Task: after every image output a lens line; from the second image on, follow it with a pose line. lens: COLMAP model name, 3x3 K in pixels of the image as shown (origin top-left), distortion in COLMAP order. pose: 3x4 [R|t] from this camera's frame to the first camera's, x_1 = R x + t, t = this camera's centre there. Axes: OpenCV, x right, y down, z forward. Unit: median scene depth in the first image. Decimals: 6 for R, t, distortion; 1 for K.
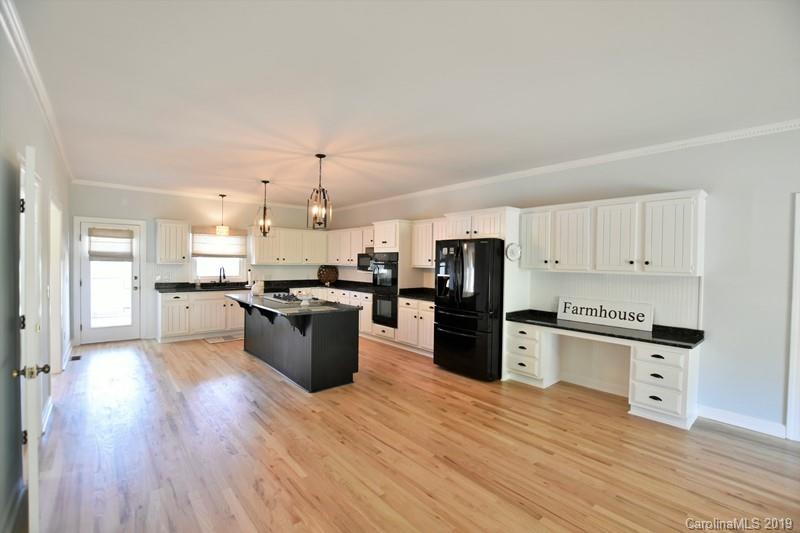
lens RADIAL K [[353.1, 0, 397.3], [0, 353.1, 268.3], [0, 0, 1]] dist [-0.026341, 0.000910]
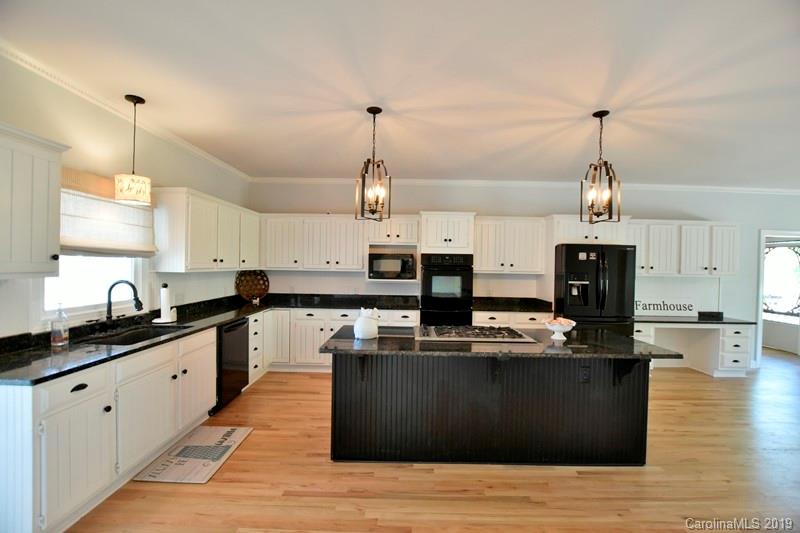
lens RADIAL K [[353.1, 0, 399.0], [0, 353.1, 268.6], [0, 0, 1]] dist [-0.026341, 0.000910]
pose [[0.660952, -0.013669, 0.750304, -1.030154], [0.006632, 0.999901, 0.012374, -0.036513], [-0.750399, -0.003203, 0.660978, 0.890305]]
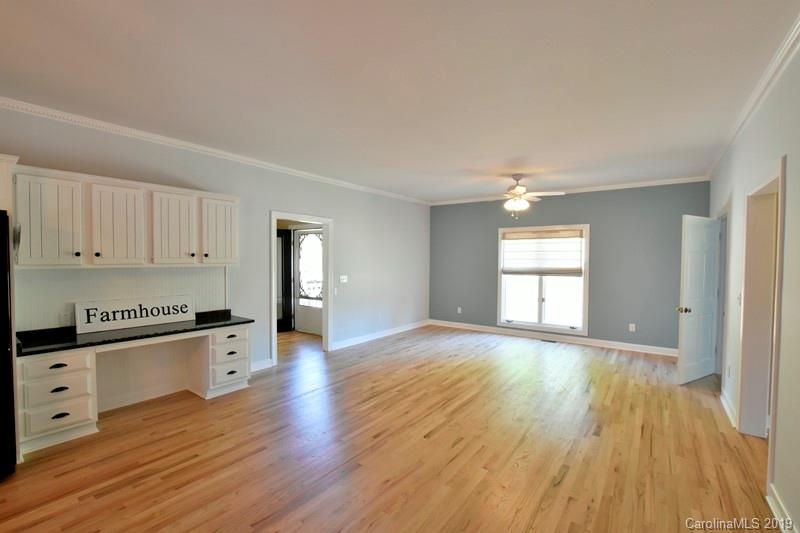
lens RADIAL K [[353.1, 0, 405.2], [0, 353.1, 267.1], [0, 0, 1]] dist [-0.026341, 0.000910]
pose [[-0.230505, -0.040370, 0.972233, -0.406812], [0.010547, 0.998977, 0.043982, -0.017366], [-0.973014, 0.020392, -0.229843, 0.560741]]
